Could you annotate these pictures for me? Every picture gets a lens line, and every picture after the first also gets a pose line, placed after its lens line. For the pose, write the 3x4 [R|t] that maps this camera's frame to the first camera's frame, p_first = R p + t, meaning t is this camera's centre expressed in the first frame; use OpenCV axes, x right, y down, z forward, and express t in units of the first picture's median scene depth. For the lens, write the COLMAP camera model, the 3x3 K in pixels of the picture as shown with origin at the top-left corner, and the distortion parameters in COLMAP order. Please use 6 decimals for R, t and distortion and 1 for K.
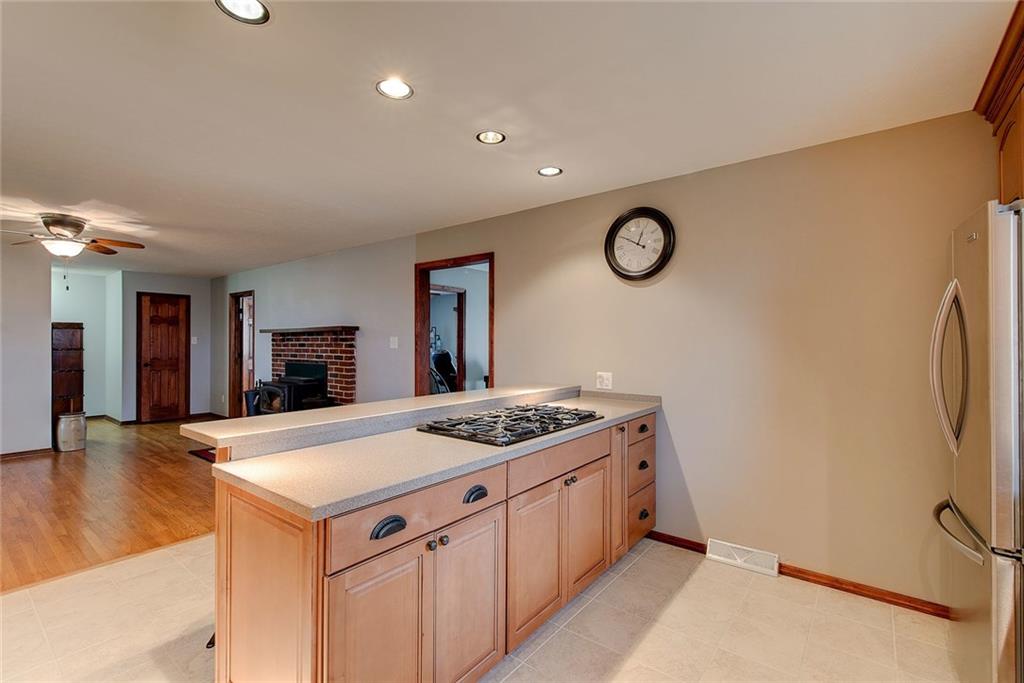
lens RADIAL K [[463.1, 0, 515.2], [0, 463.1, 338.3], [0, 0, 1]] dist [0.002144, -0.000866]
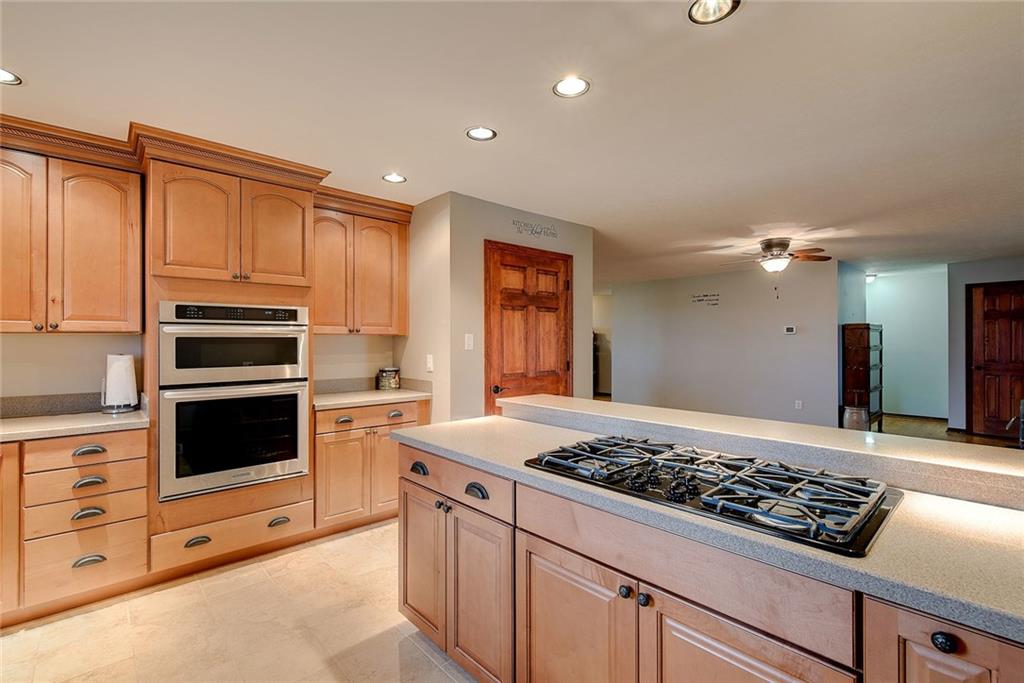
lens RADIAL K [[463.1, 0, 503.7], [0, 463.1, 338.9], [0, 0, 1]] dist [0.002144, -0.000866]
pose [[-0.168044, -0.003606, -0.985773, 0.205284], [0.007255, 0.999962, -0.004894, 0.001358], [0.985753, -0.007974, -0.168011, 0.278095]]
